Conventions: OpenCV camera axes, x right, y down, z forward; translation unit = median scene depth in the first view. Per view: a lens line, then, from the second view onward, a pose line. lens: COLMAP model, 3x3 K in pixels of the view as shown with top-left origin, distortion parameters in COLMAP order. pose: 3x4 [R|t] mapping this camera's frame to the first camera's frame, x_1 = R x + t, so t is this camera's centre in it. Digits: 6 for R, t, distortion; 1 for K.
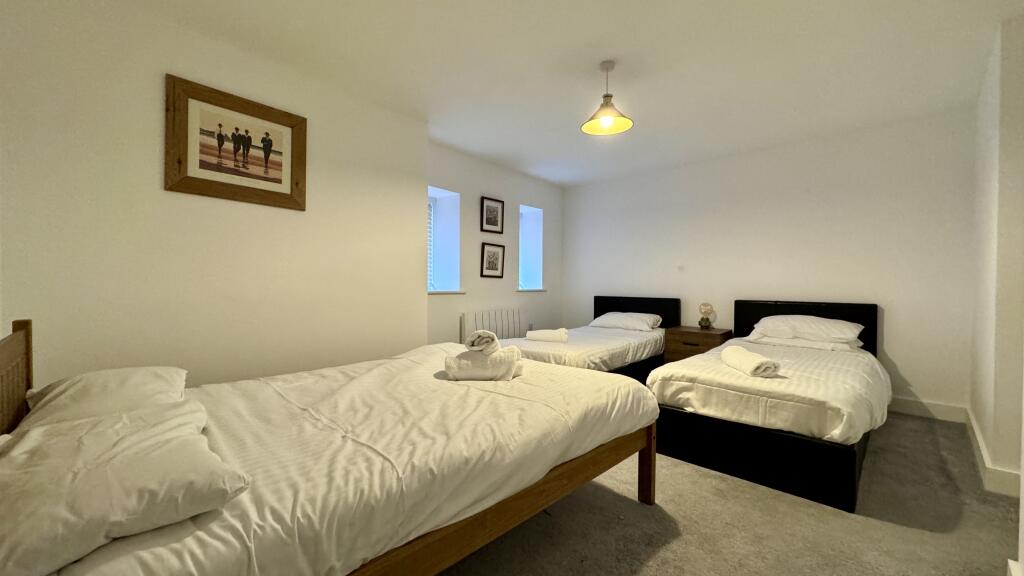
lens RADIAL K [[414.3, 0, 512.0], [0, 414.3, 288.0], [0, 0, 1]] dist [-0.000247, -0.000111]
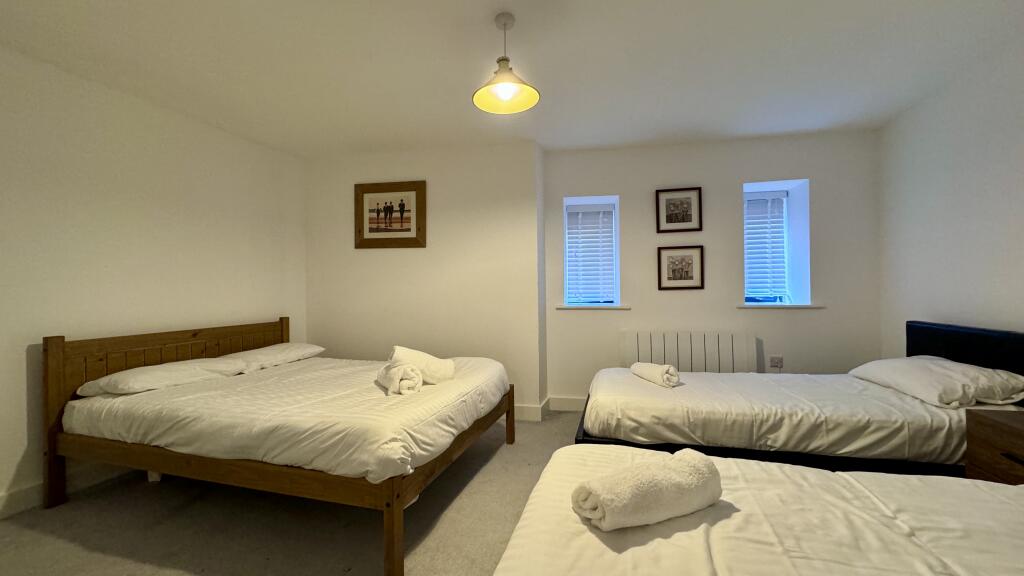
lens RADIAL K [[414.3, 0, 512.0], [0, 414.3, 288.0], [0, 0, 1]] dist [-0.000247, -0.000111]
pose [[0.454373, -0.012407, -0.890725, 0.909709], [0.001898, 0.999914, -0.012960, -0.033282], [0.890809, 0.004198, 0.454358, 0.663219]]
